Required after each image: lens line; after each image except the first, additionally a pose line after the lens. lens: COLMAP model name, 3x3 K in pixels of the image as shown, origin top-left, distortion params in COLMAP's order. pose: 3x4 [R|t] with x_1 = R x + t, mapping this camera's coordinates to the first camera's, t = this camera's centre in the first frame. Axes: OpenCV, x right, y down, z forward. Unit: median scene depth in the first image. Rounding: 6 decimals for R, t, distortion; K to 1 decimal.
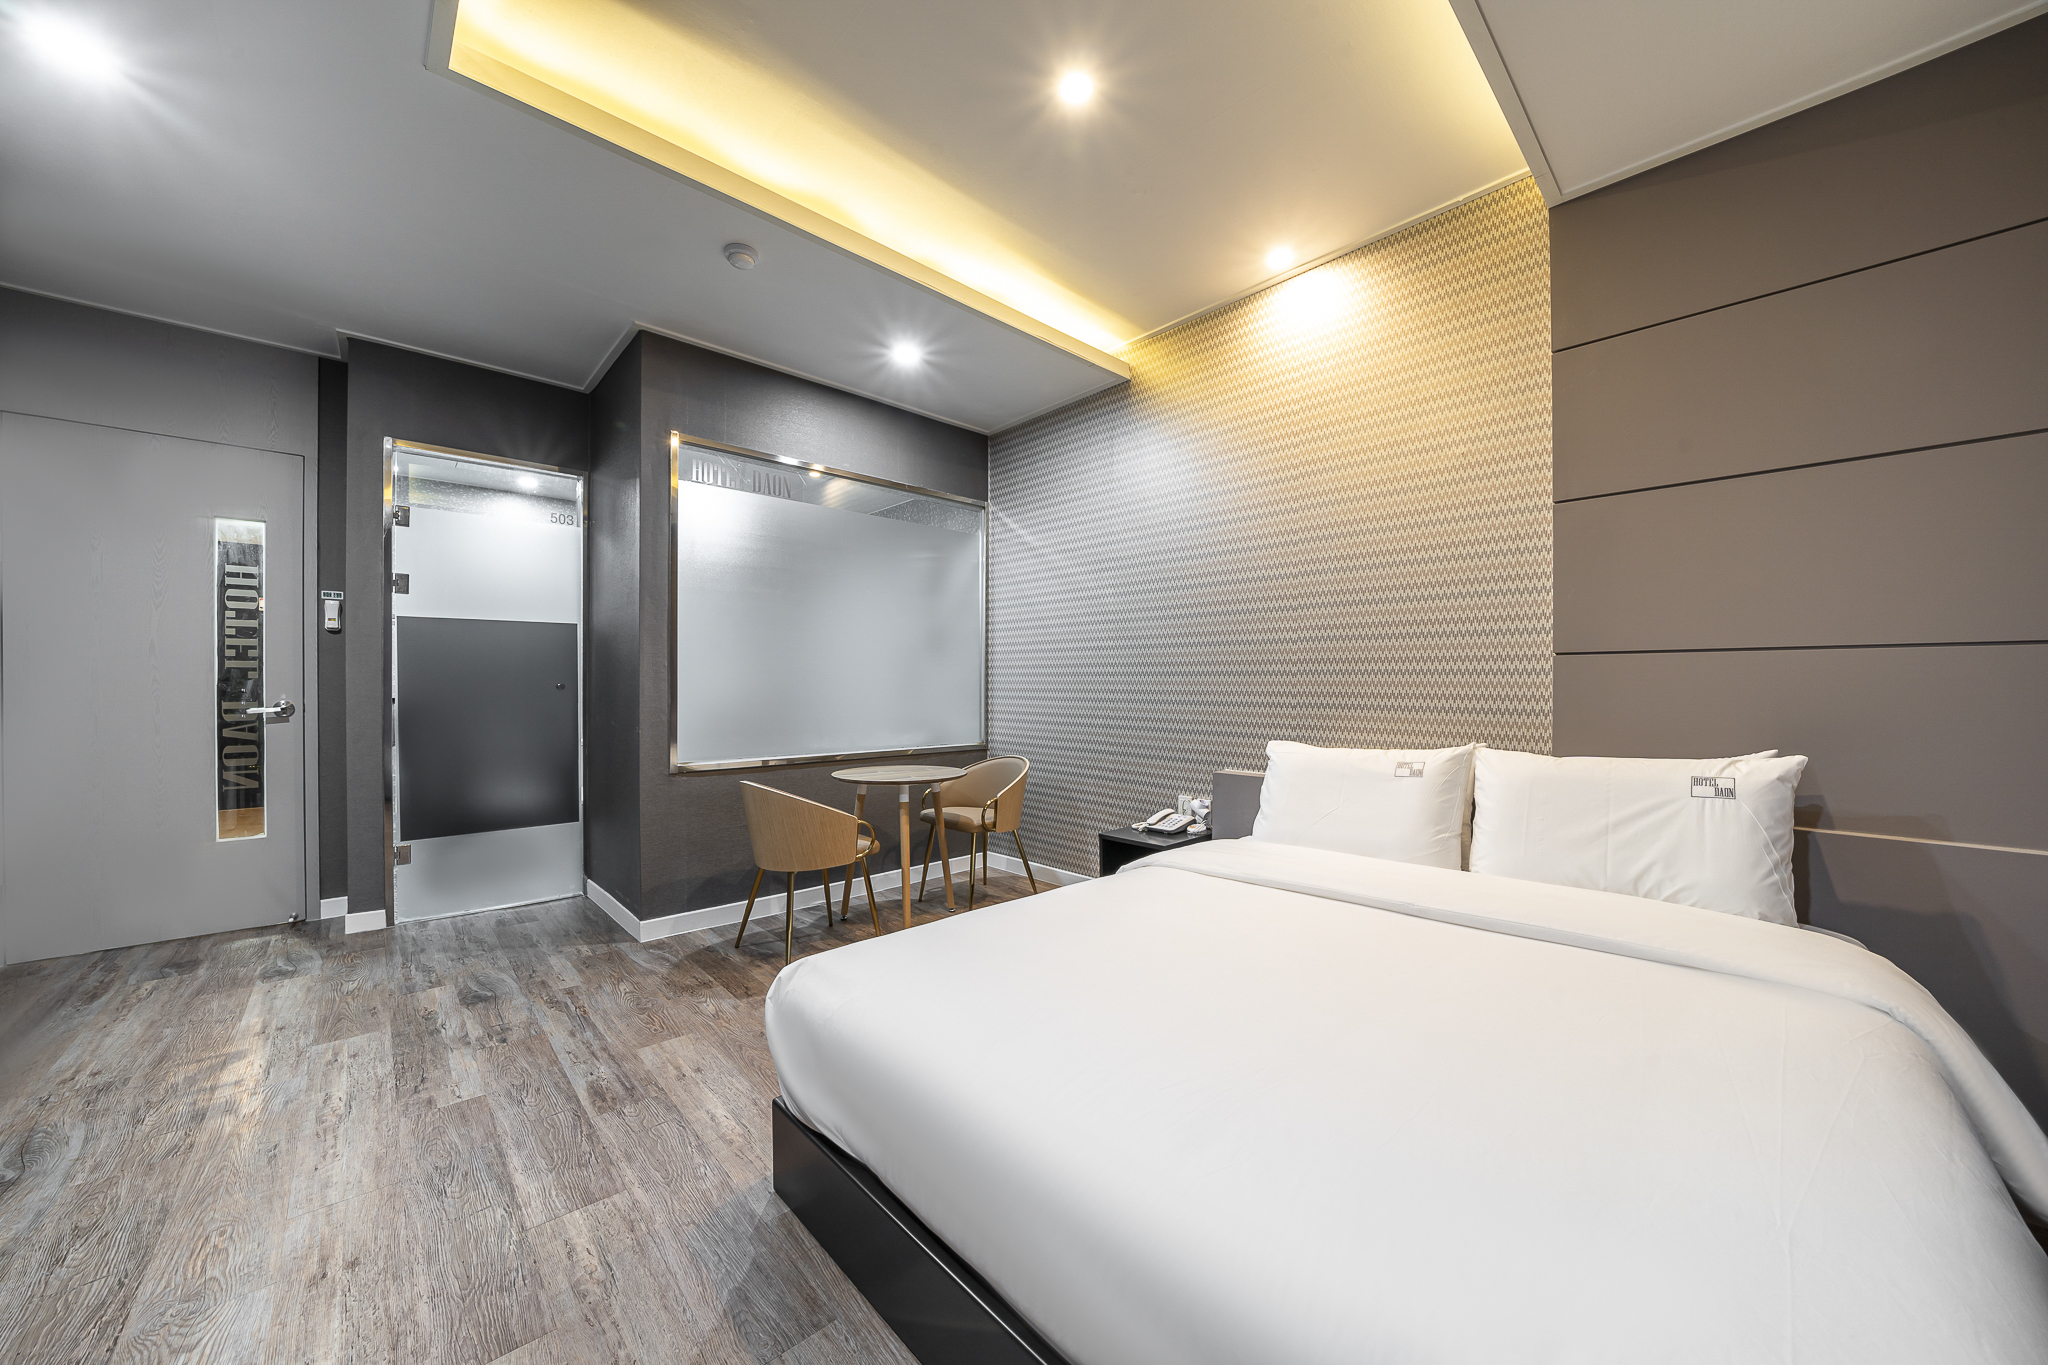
lens RADIAL K [[706.8, 0, 1007.0], [0, 706.8, 681.4], [0, 0, 1]] dist [-0.014410, 0.000087]
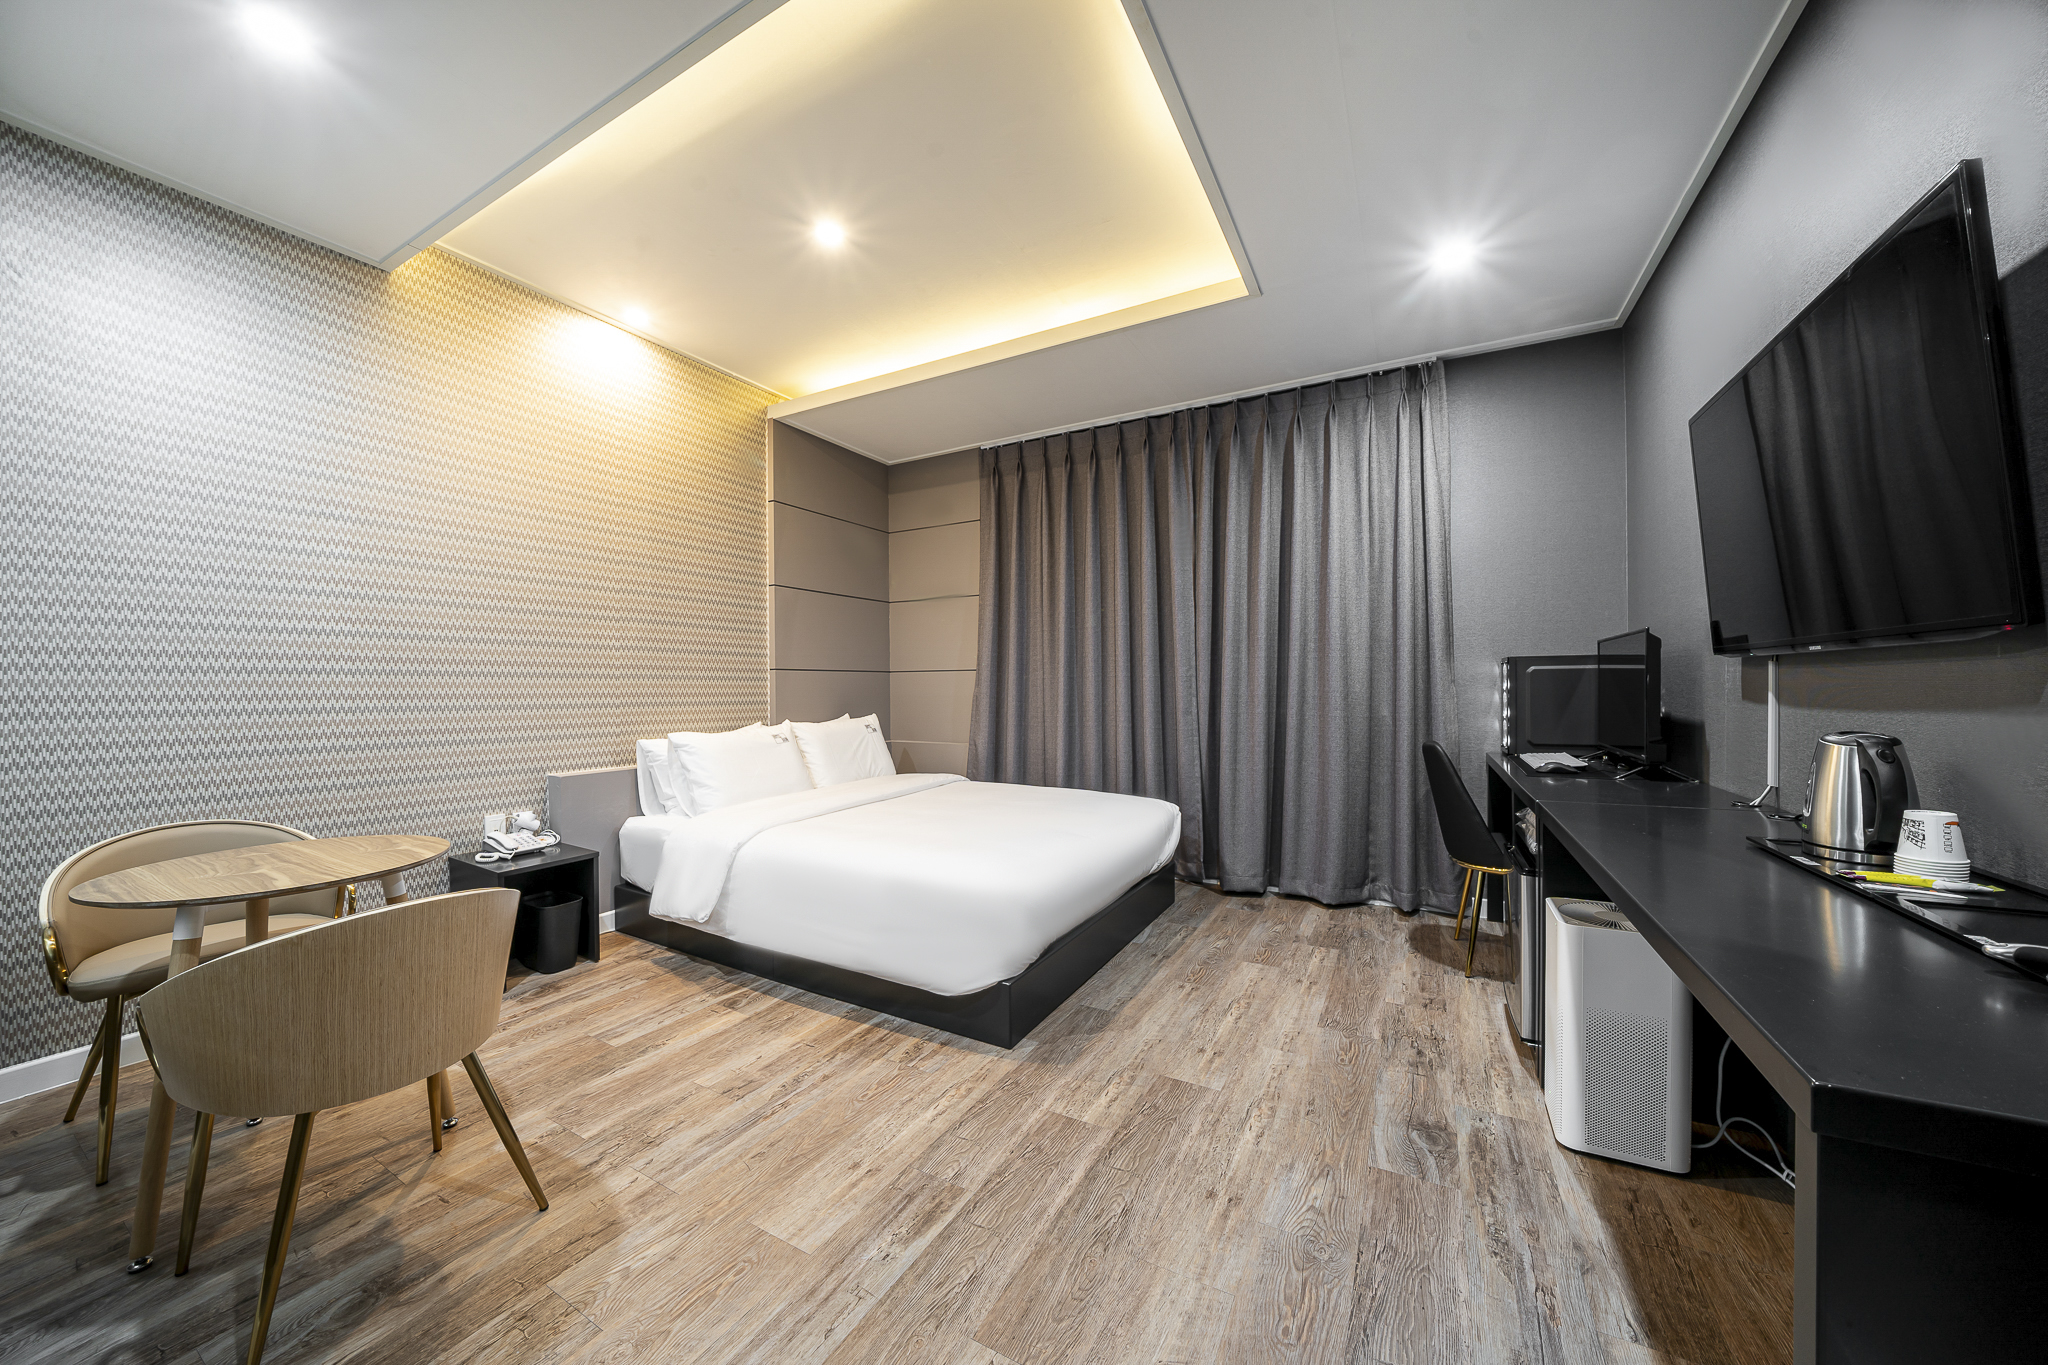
lens RADIAL K [[706.8, 0, 1011.2], [0, 706.8, 670.5], [0, 0, 1]] dist [-0.014410, 0.000087]
pose [[-0.299034, 0.026421, 0.953877, -1.365469], [-0.005852, 0.999547, -0.029521, 0.012450], [-0.954224, -0.014410, -0.298744, 1.157477]]
